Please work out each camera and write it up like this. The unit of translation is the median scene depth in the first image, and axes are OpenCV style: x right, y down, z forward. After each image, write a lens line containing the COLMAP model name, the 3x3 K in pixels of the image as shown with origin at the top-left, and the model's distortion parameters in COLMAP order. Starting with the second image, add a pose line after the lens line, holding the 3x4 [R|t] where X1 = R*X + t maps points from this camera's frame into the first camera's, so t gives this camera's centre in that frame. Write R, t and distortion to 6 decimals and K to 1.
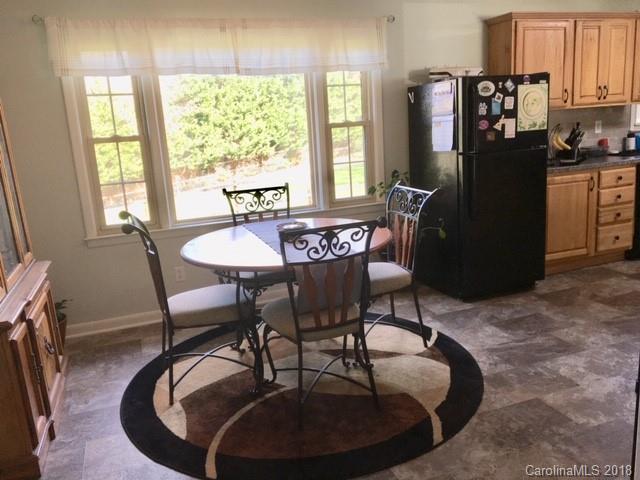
lens RADIAL K [[541.1, 0, 320.0], [0, 541.1, 240.0], [0, 0, 1]] dist [0.080788, -0.089717]
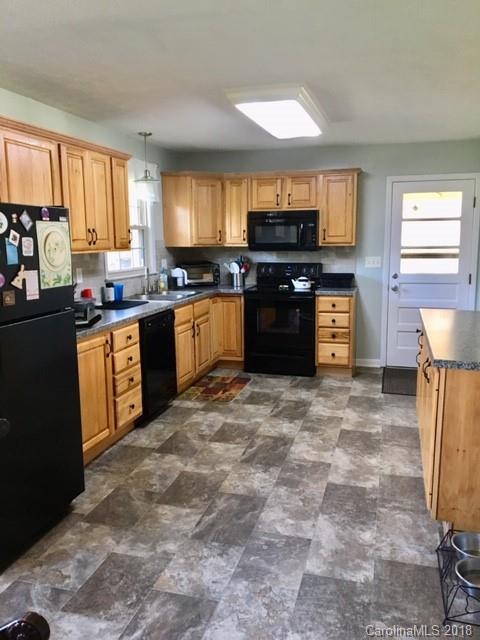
lens RADIAL K [[541.1, 0, 240.0], [0, 541.1, 320.0], [0, 0, 1]] dist [0.080788, -0.089717]
pose [[0.587124, -0.071087, 0.806370, -0.034064], [0.146756, 0.988977, -0.019670, -0.111347], [-0.796083, 0.129888, 0.591085, 0.414308]]
